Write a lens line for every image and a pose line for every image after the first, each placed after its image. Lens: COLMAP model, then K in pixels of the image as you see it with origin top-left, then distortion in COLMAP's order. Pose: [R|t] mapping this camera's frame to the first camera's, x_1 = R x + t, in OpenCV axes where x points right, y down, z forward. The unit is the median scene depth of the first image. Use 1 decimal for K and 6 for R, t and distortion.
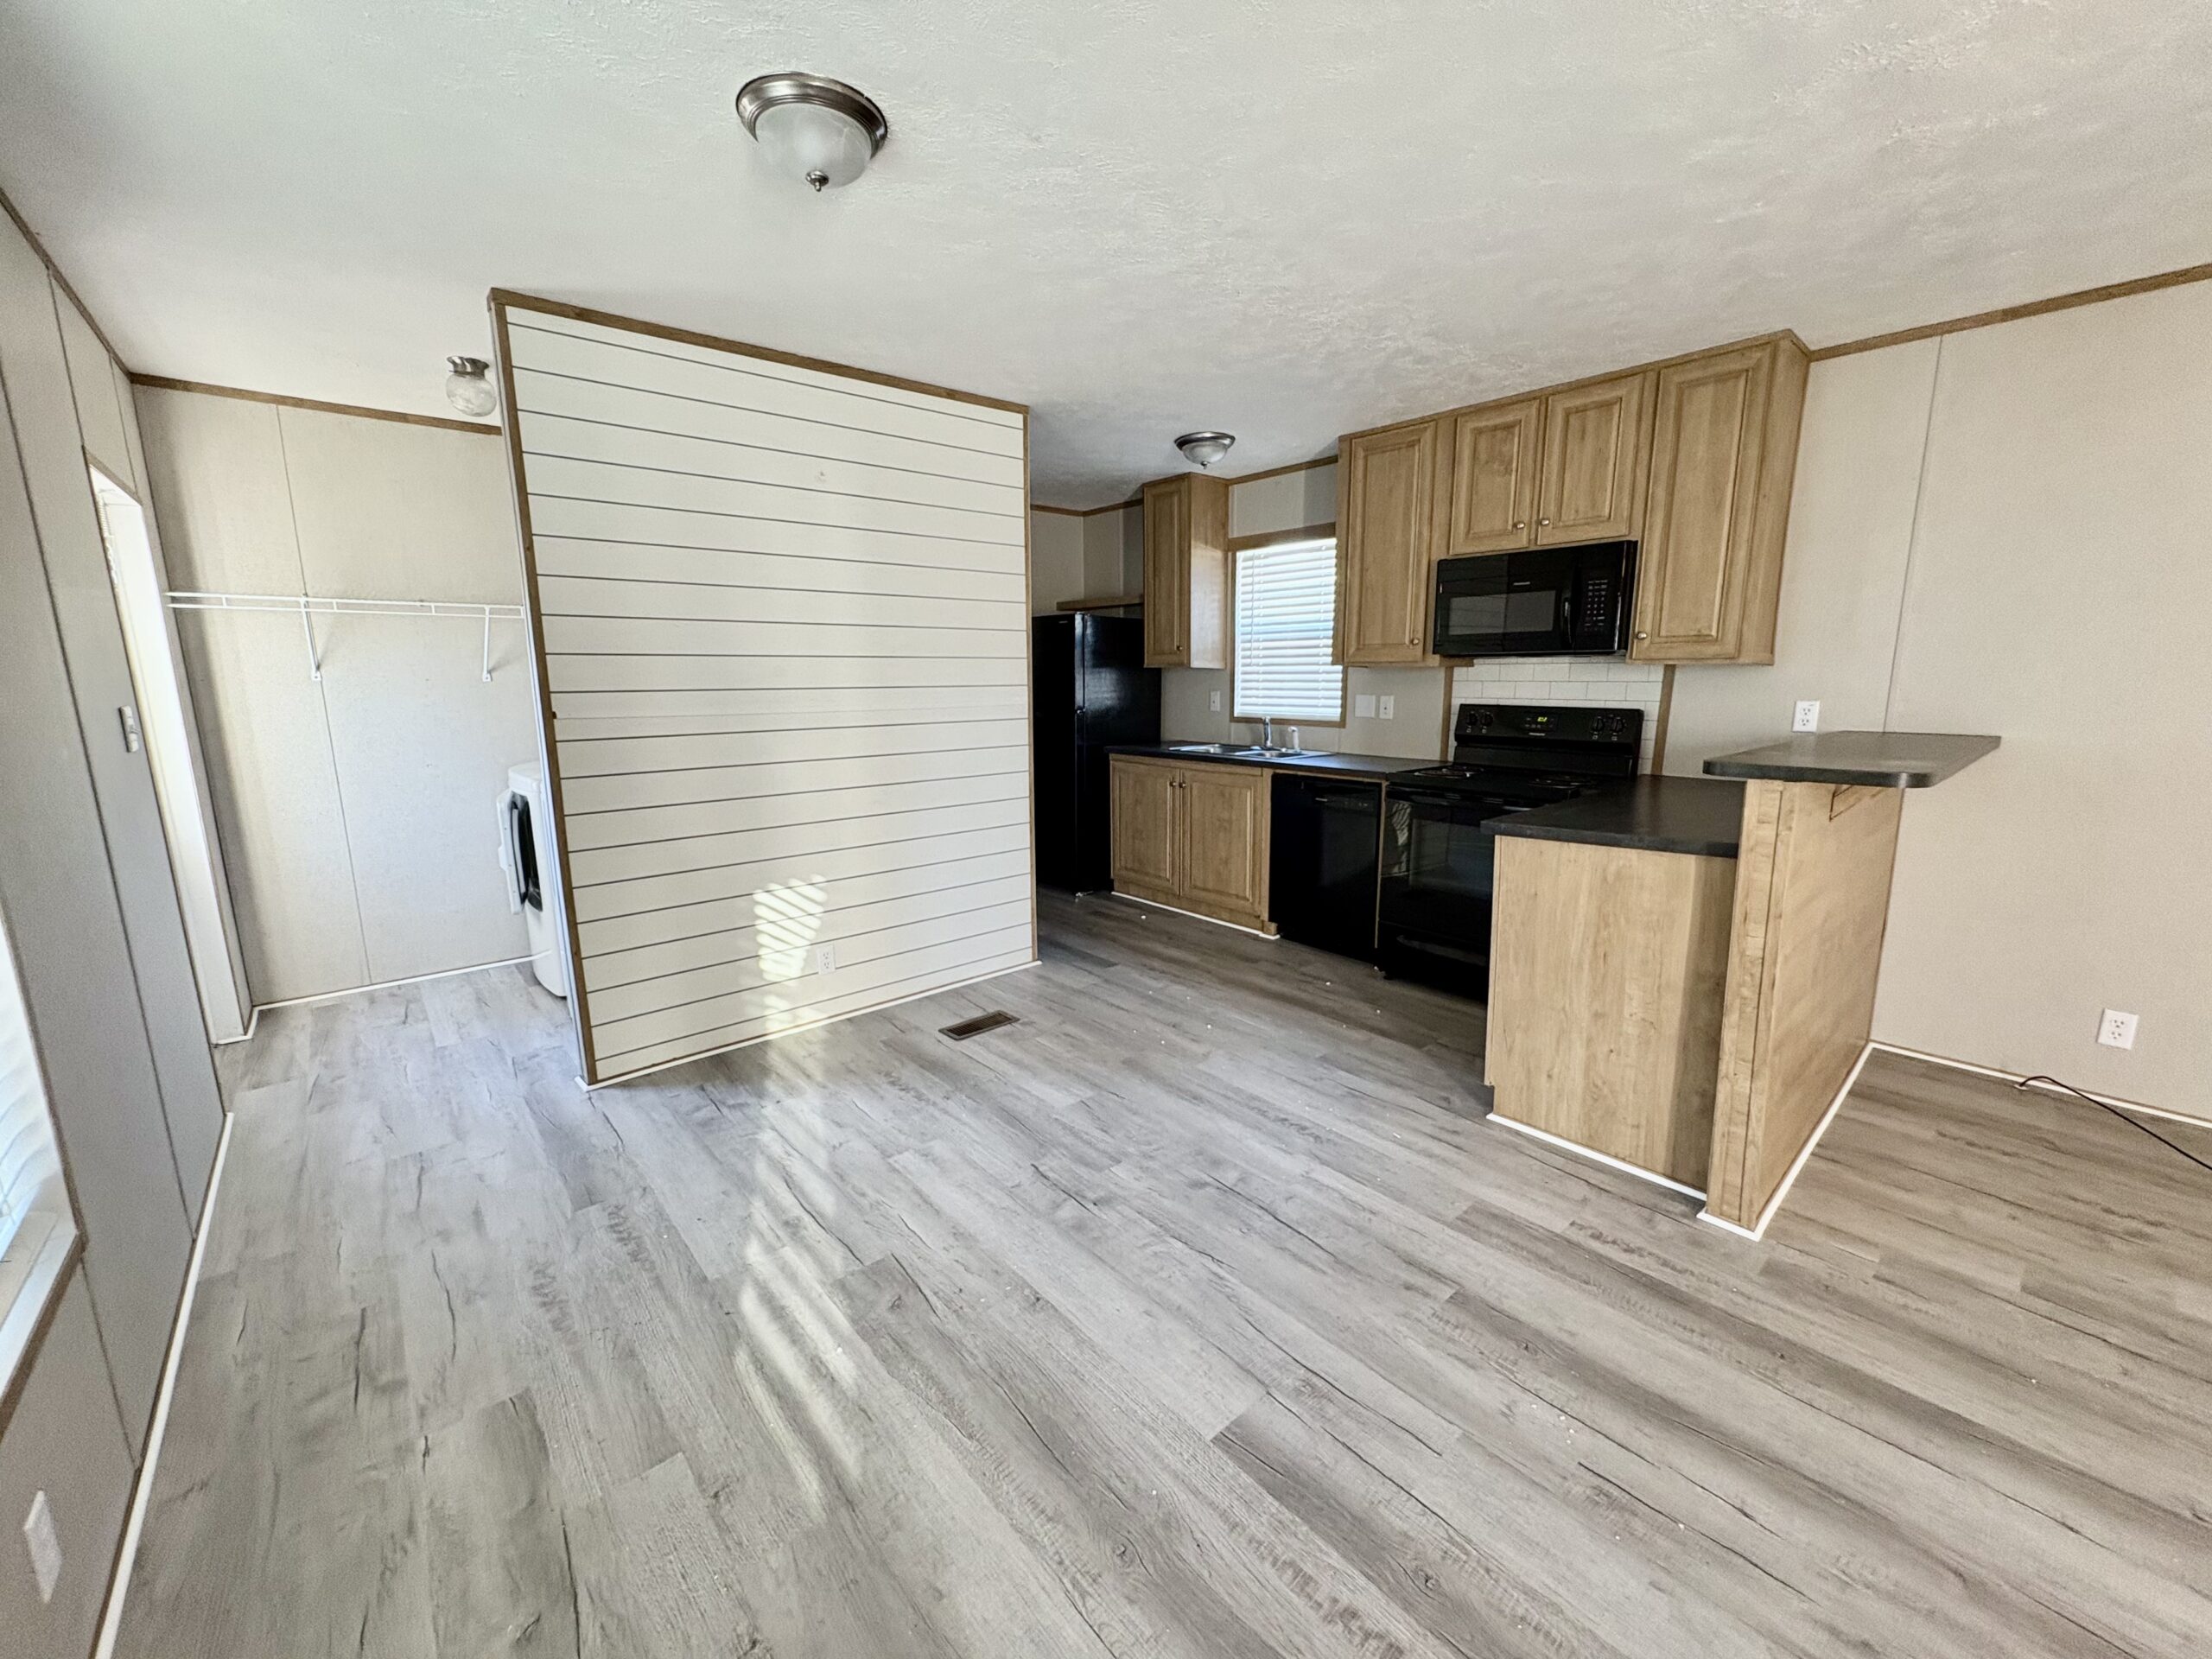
lens RADIAL K [[878.2, 0, 1106.3], [0, 878.2, 829.5], [0, 0, 1]] dist [0.000711, 0.000256]
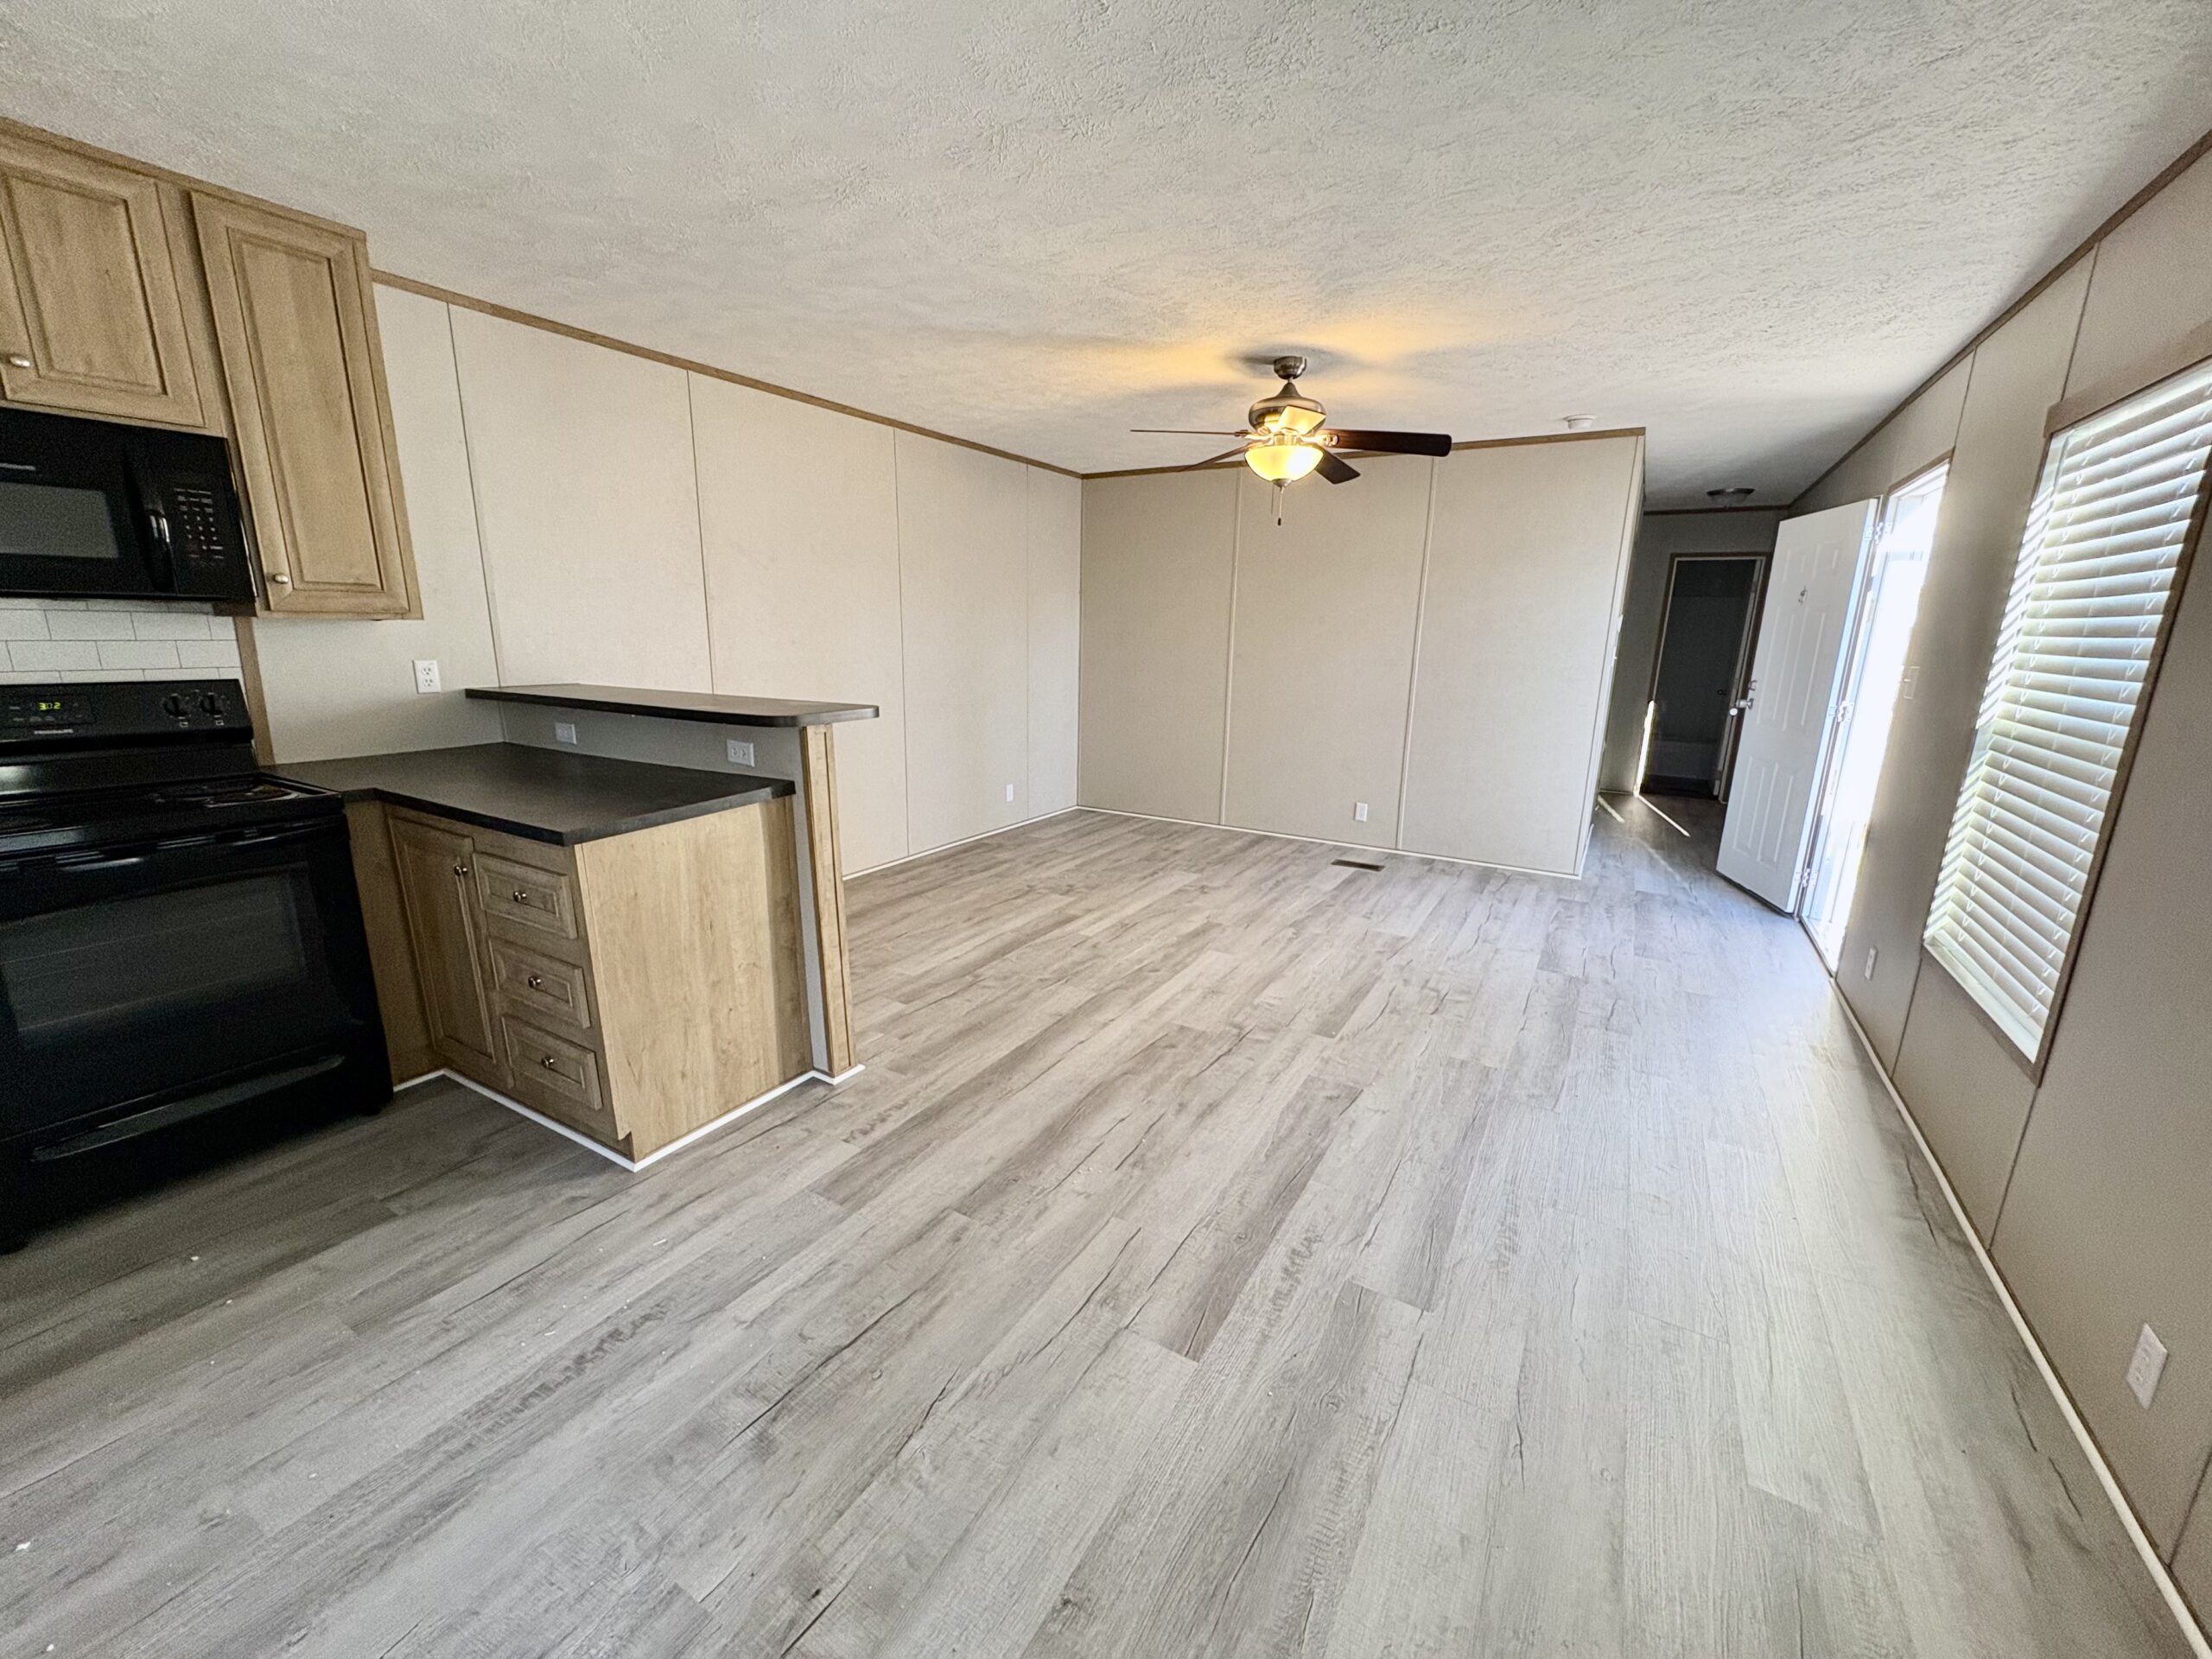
lens RADIAL K [[878.2, 0, 1106.5], [0, 878.2, 828.9], [0, 0, 1]] dist [0.000711, 0.000256]
pose [[-0.317397, -0.211551, 0.924395, -0.316569], [0.150984, 0.951090, 0.269502, -0.107521], [-0.936196, 0.225108, -0.269932, 0.558366]]
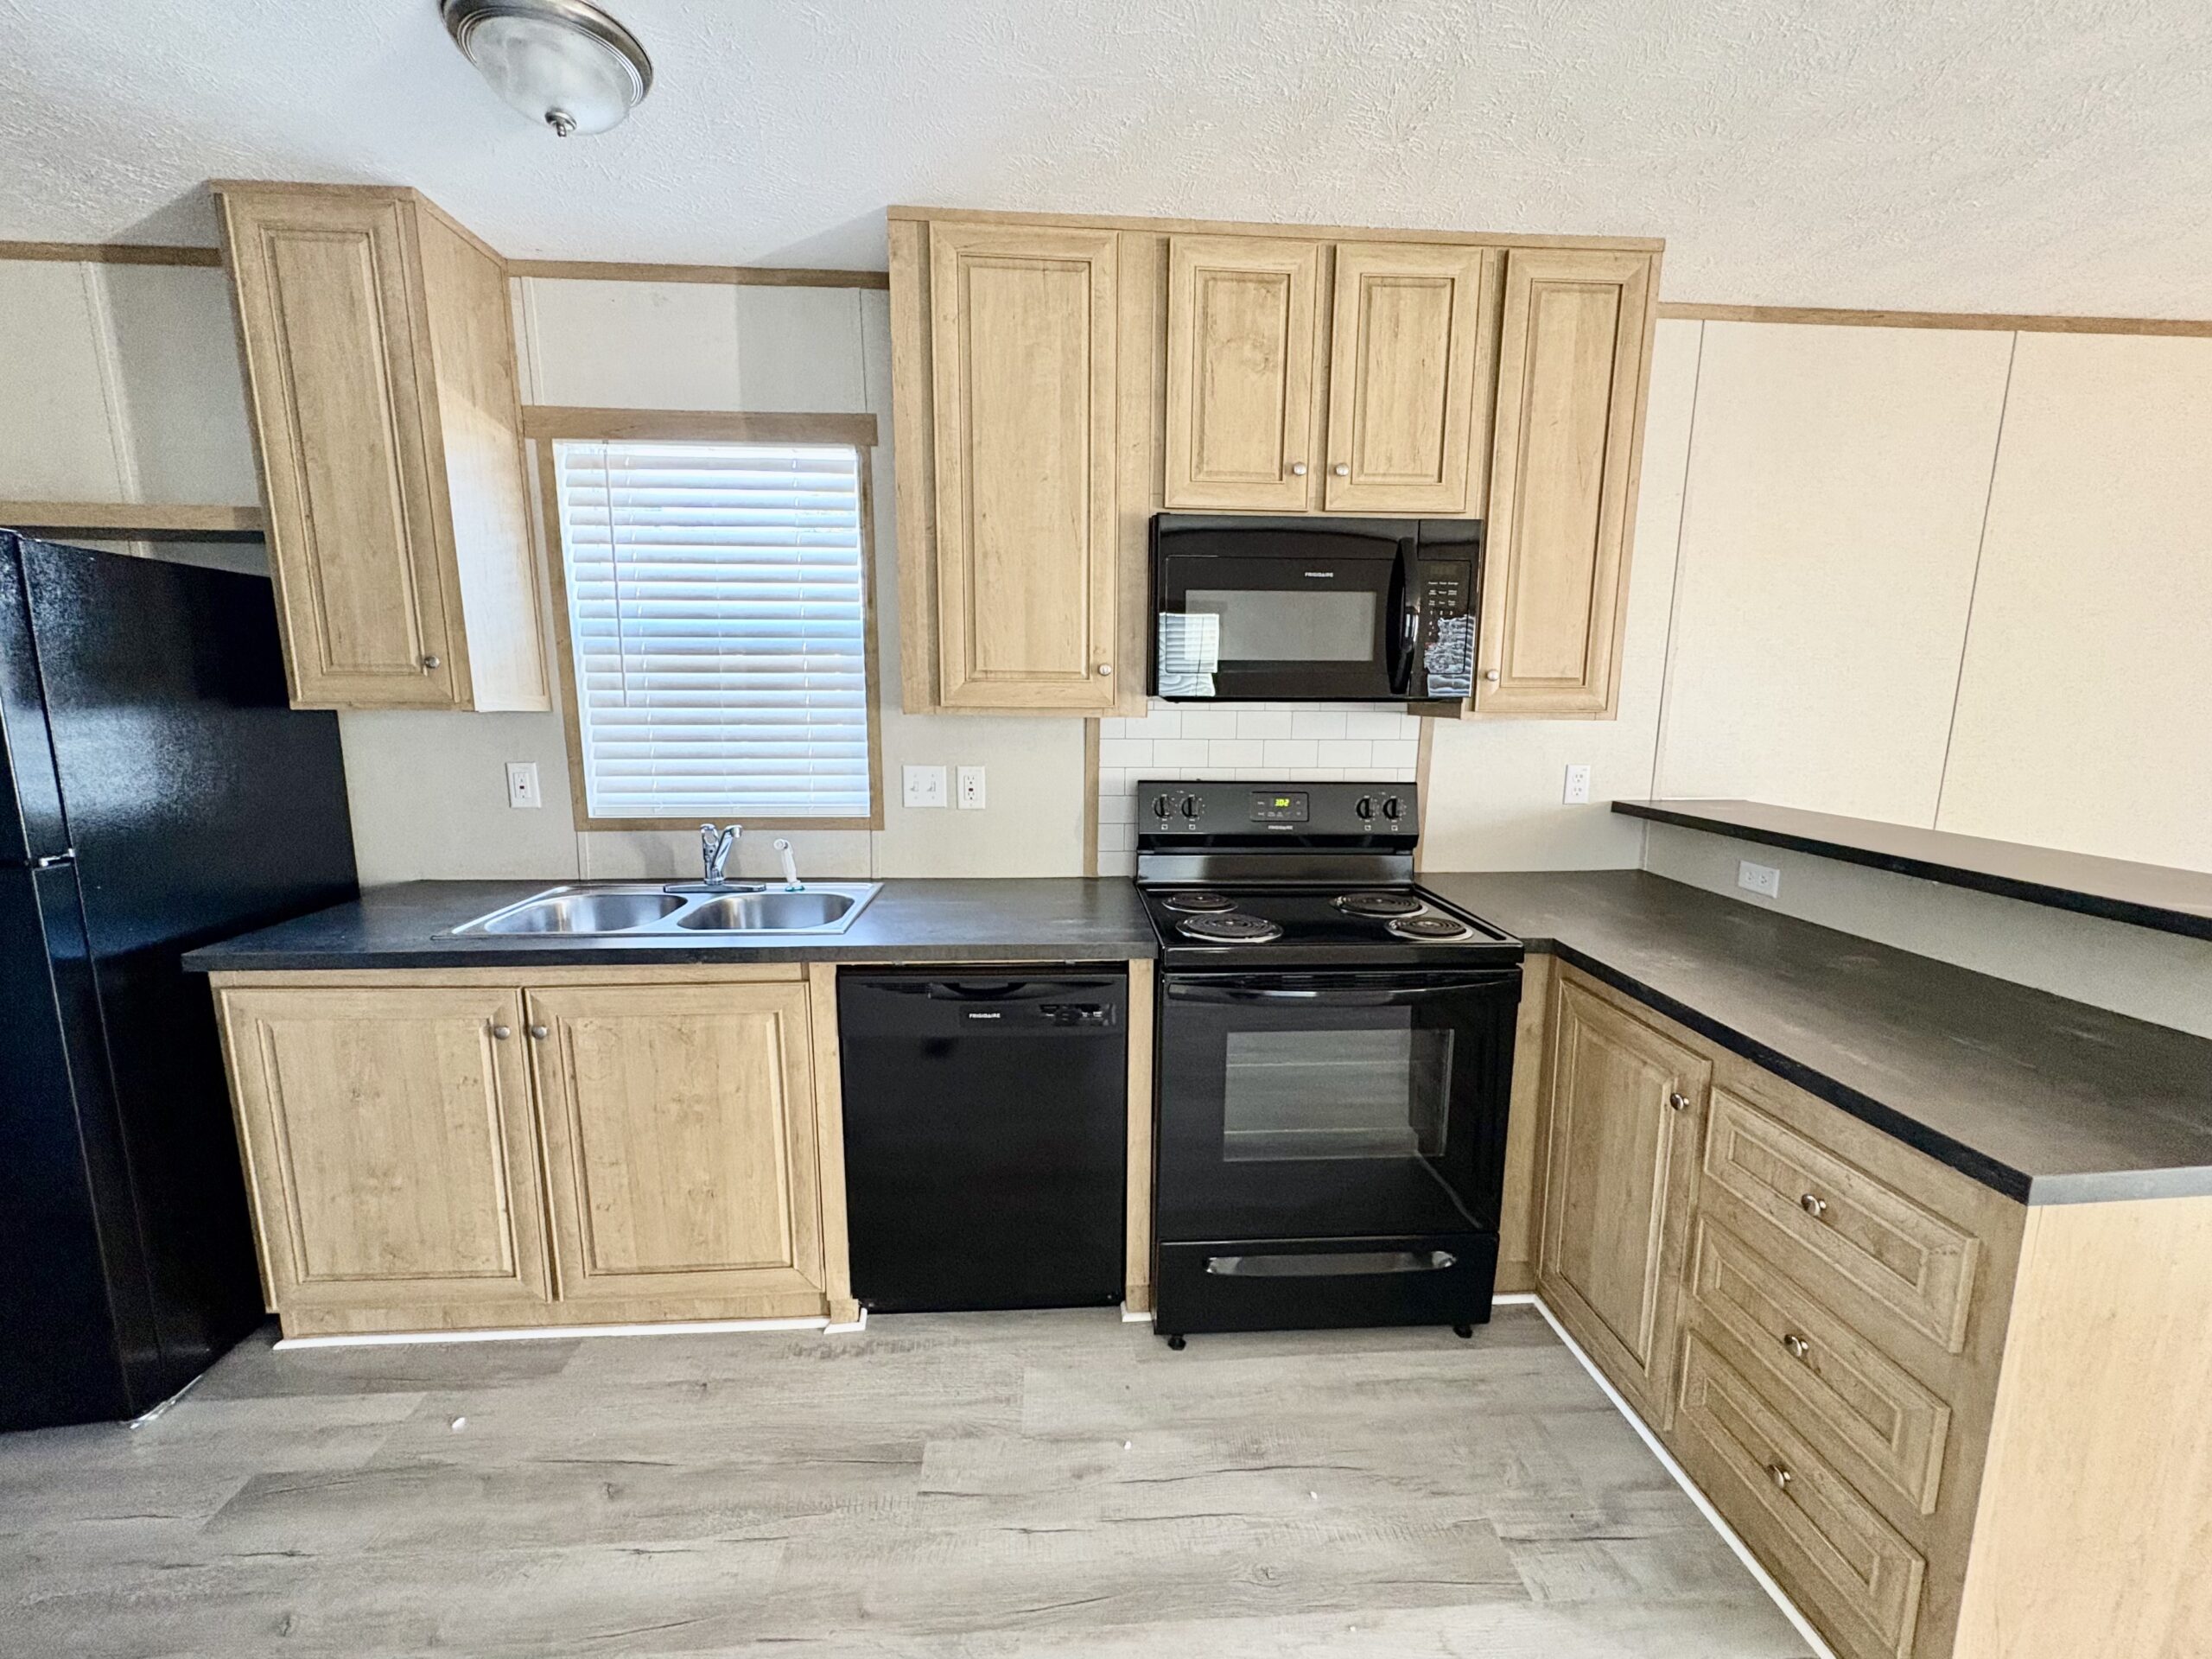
lens RADIAL K [[878.2, 0, 1104.3], [0, 878.2, 829.3], [0, 0, 1]] dist [0.000711, 0.000256]
pose [[0.607648, -0.115799, 0.785719, -0.068434], [0.128576, 0.990606, 0.046560, -0.164562], [-0.783730, 0.072732, 0.616829, 0.781885]]
